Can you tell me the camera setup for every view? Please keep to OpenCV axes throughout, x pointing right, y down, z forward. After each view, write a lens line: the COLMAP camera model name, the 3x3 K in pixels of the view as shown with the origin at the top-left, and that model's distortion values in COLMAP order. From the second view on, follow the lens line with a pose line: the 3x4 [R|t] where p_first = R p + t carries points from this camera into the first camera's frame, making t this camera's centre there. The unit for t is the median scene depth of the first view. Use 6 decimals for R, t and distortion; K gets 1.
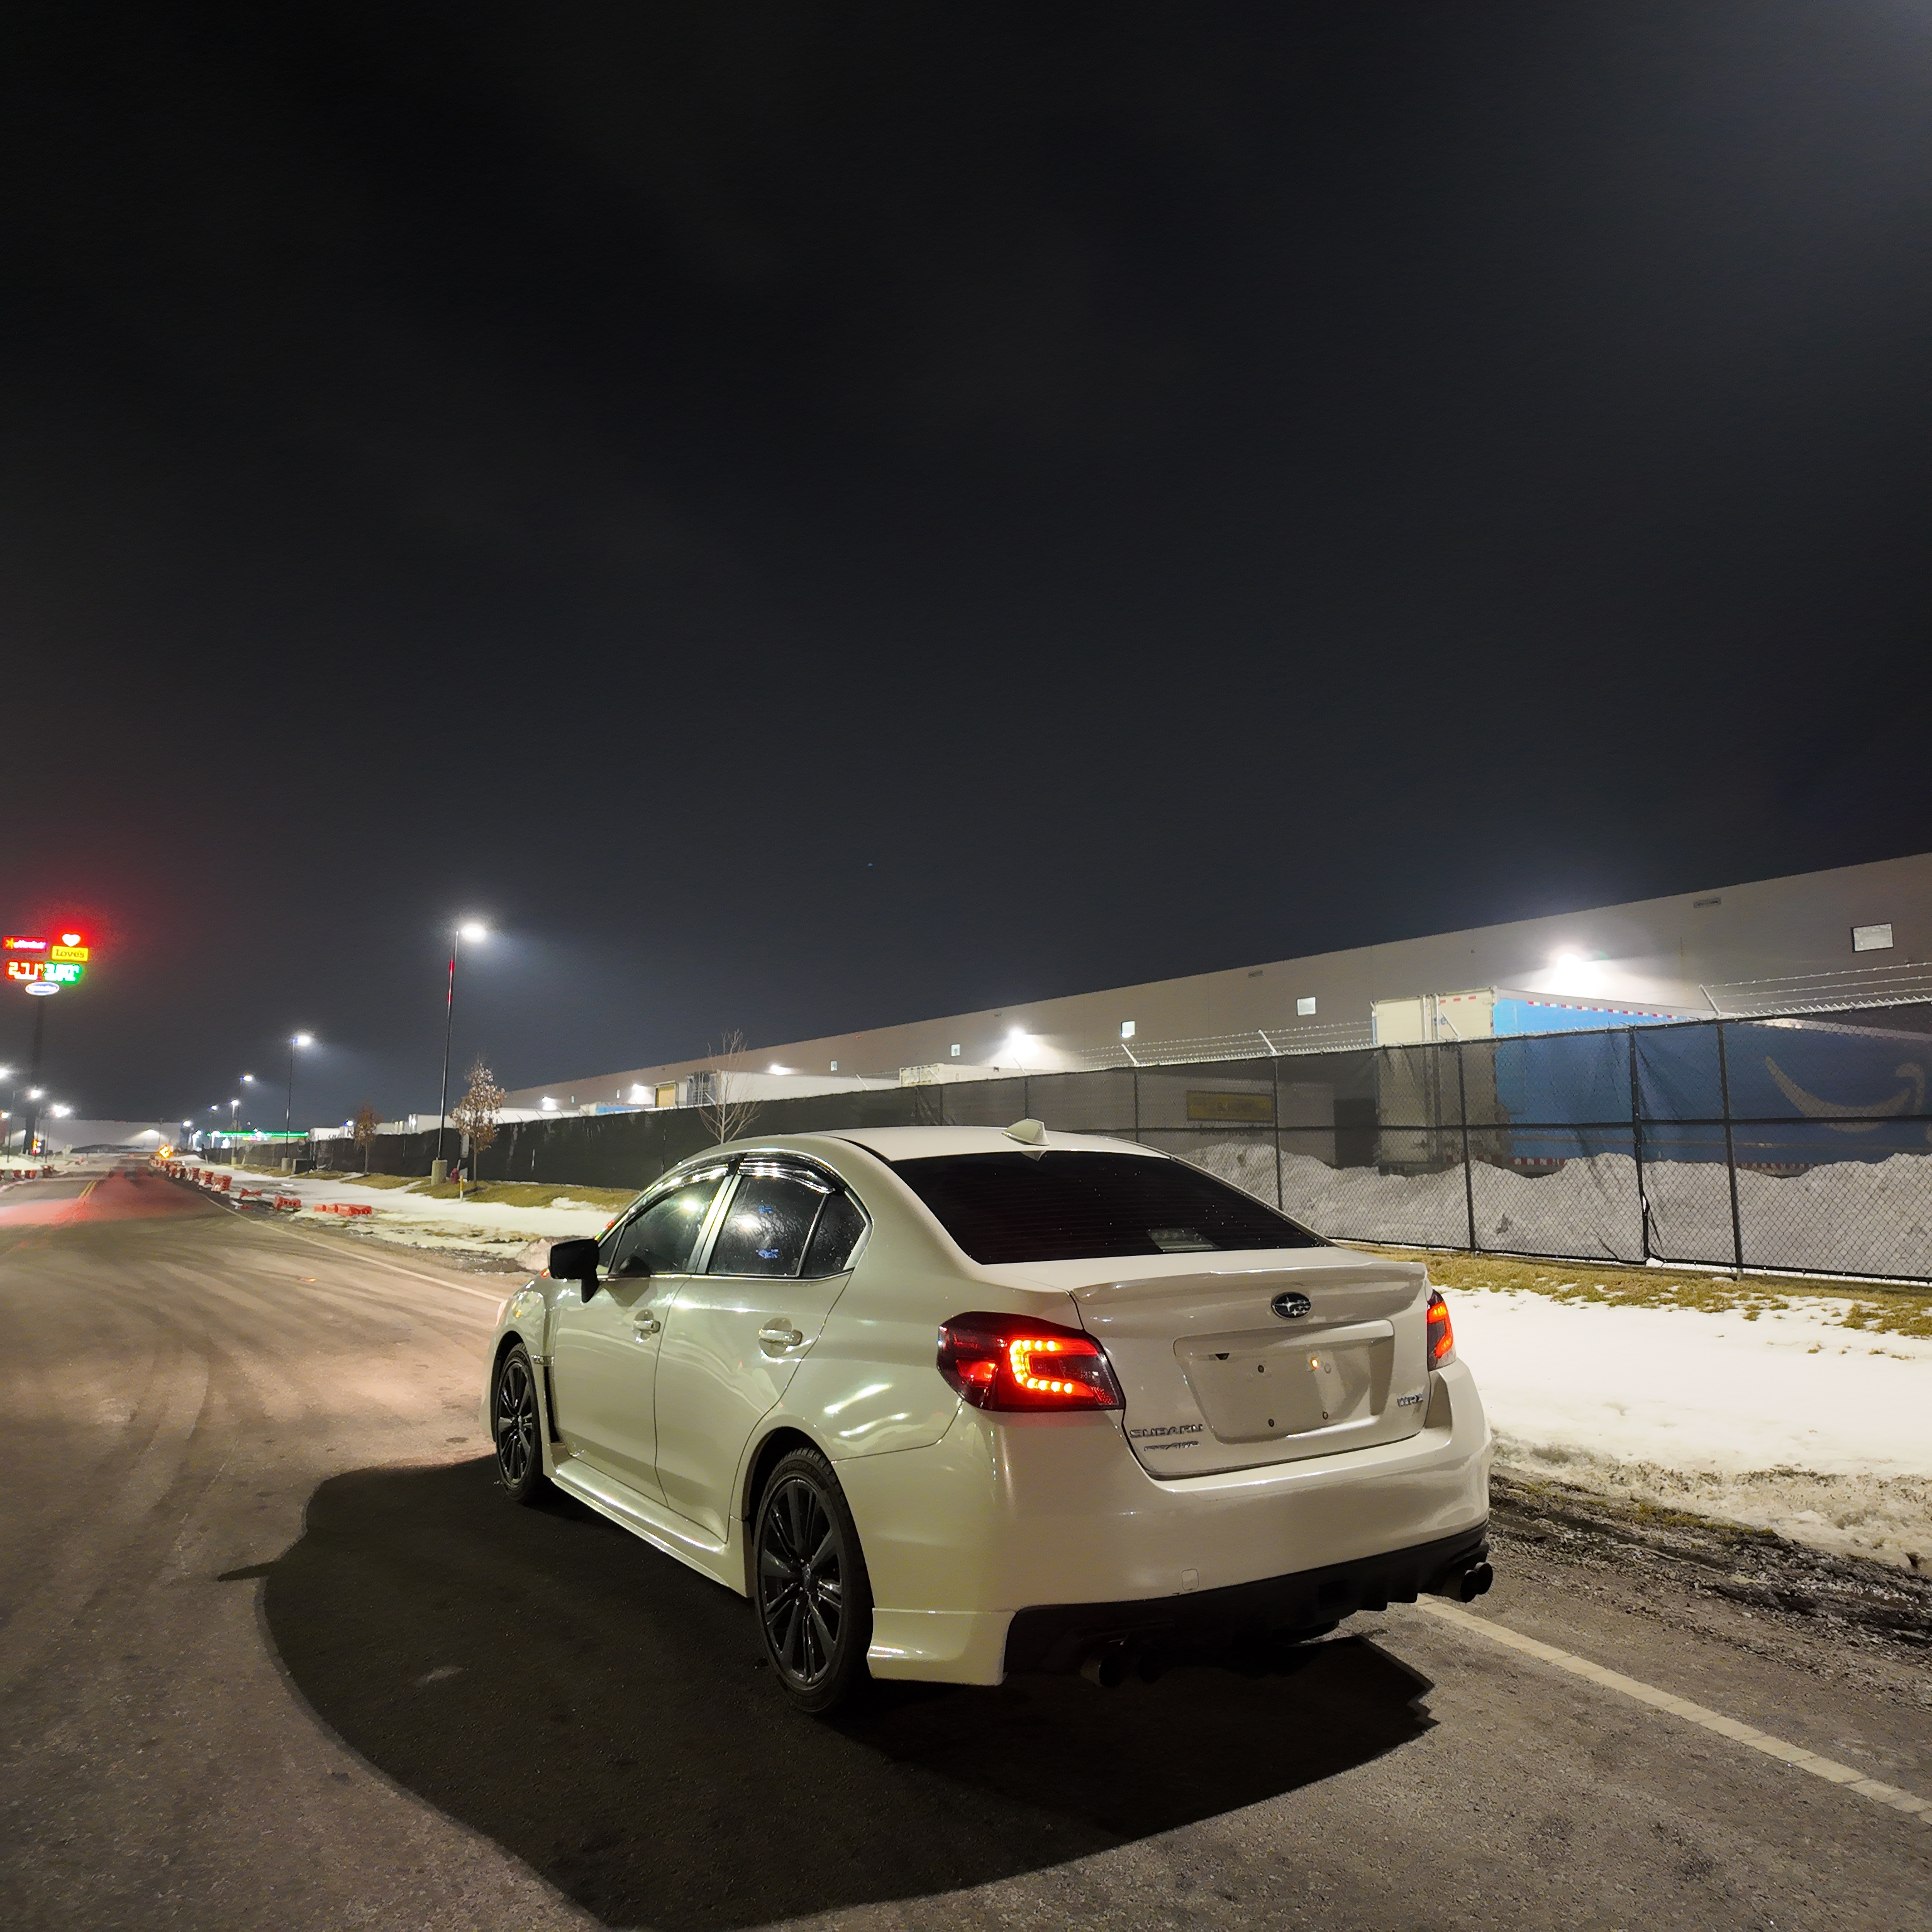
lens RADIAL K [[1390.3, 0, 965.7], [0, 1390.3, 899.4], [0, 0, 1]] dist [0.051684, -0.032175]
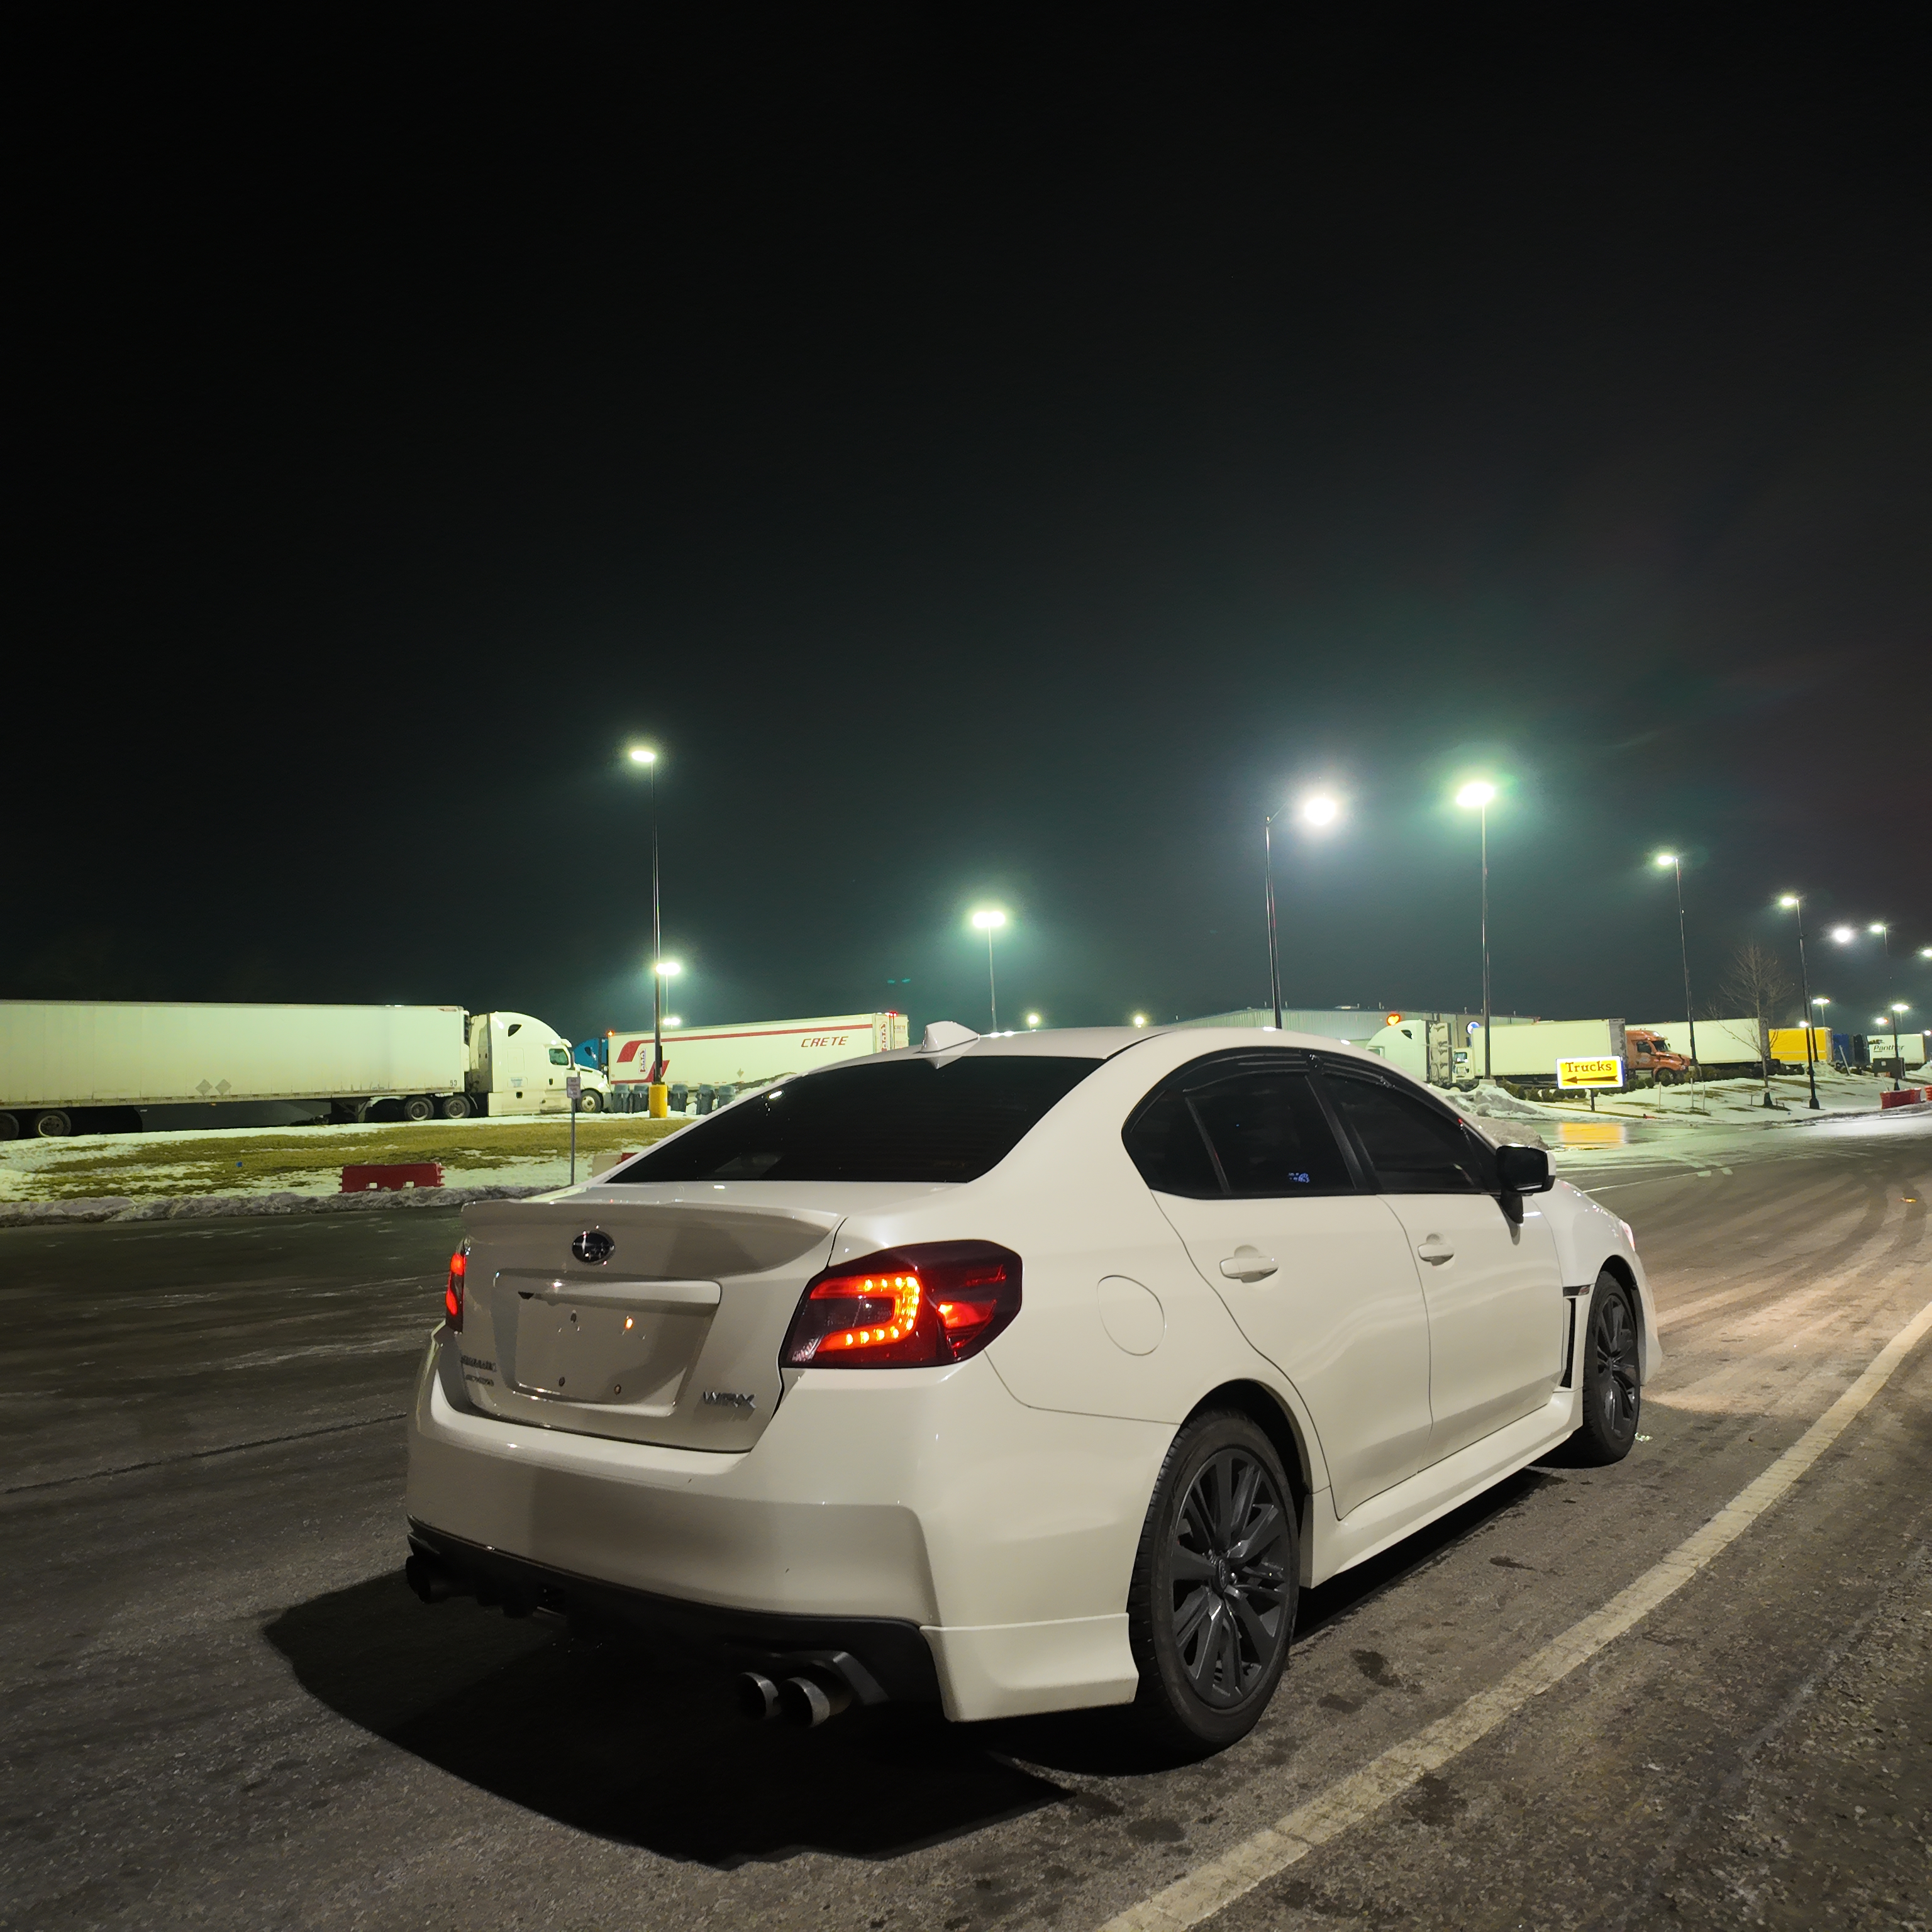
lens RADIAL K [[1390.3, 0, 965.7], [0, 1390.3, 899.4], [0, 0, 1]] dist [0.051684, -0.032175]
pose [[0.295594, -0.156348, -0.942433, 1.041948], [0.212688, 0.972527, -0.094631, 0.206421], [0.931337, -0.172472, 0.320727, 0.928431]]
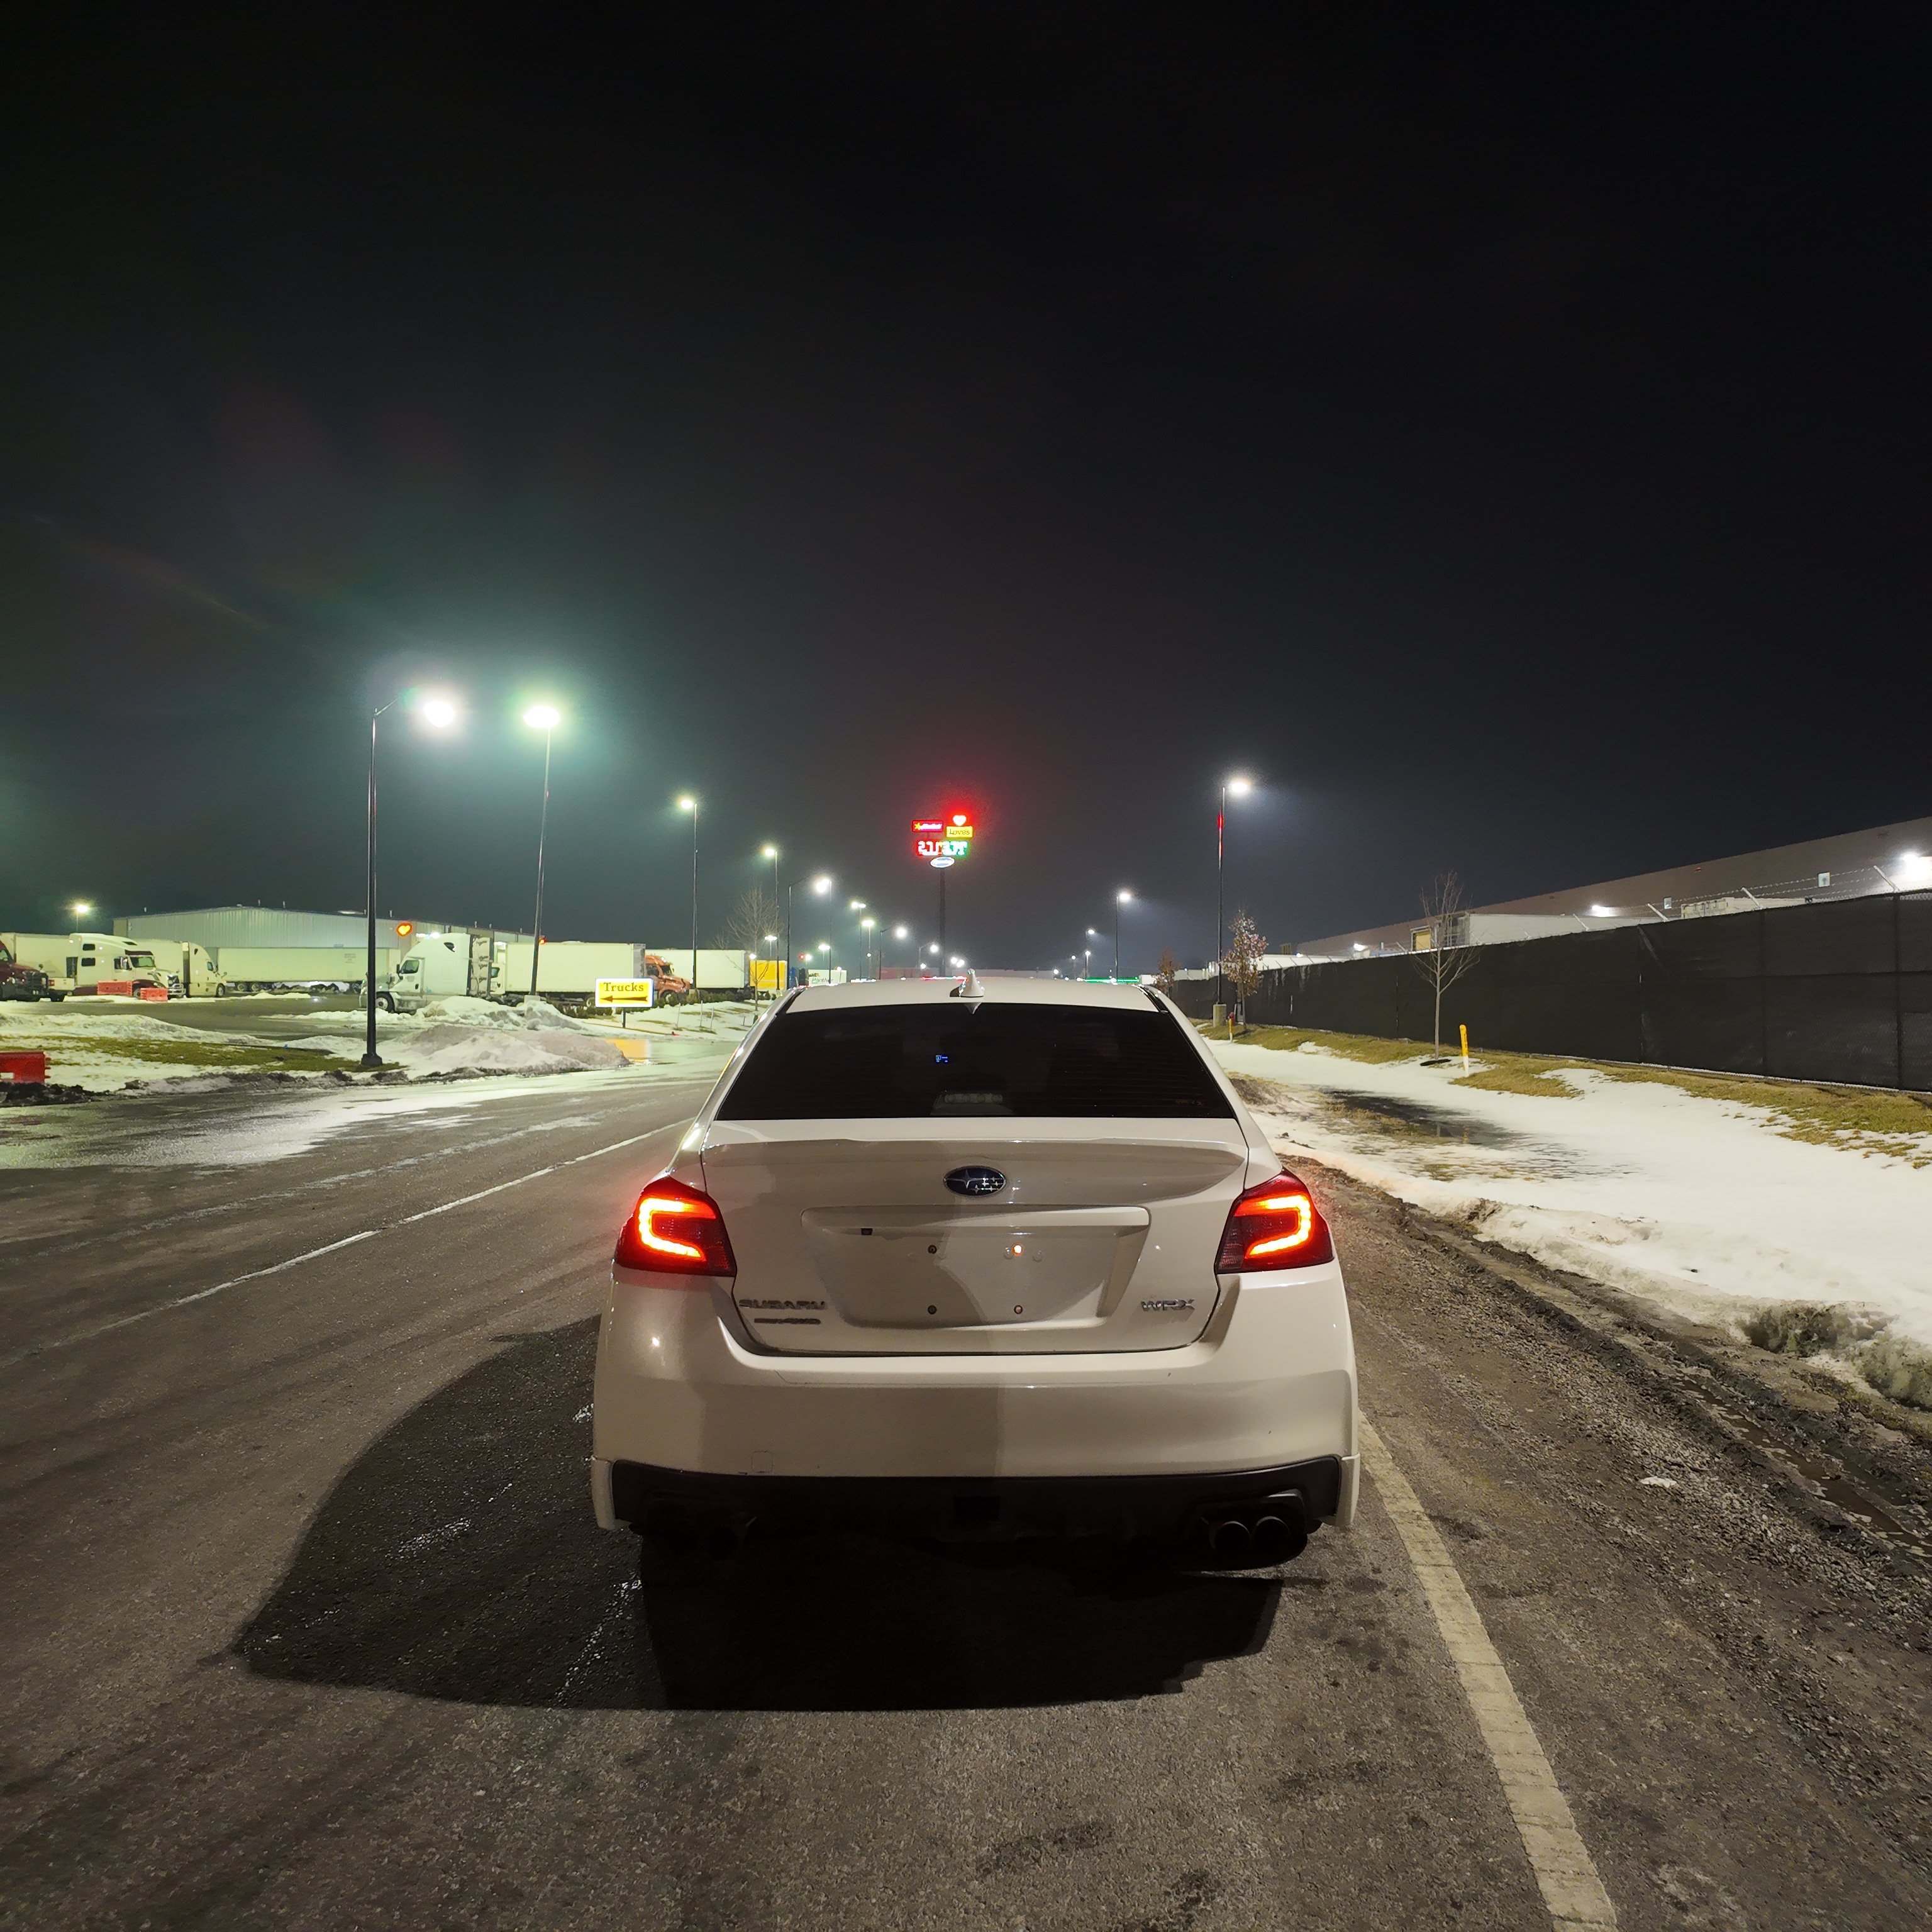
lens RADIAL K [[1397.2, 0, 960.8], [0, 1397.2, 885.9], [0, 0, 1]] dist [0.071878, -0.001936]
pose [[0.846235, -0.045214, -0.530887, 0.659814], [0.097861, 0.992632, 0.071452, 0.044459], [0.523745, -0.112418, 0.844425, 0.271967]]
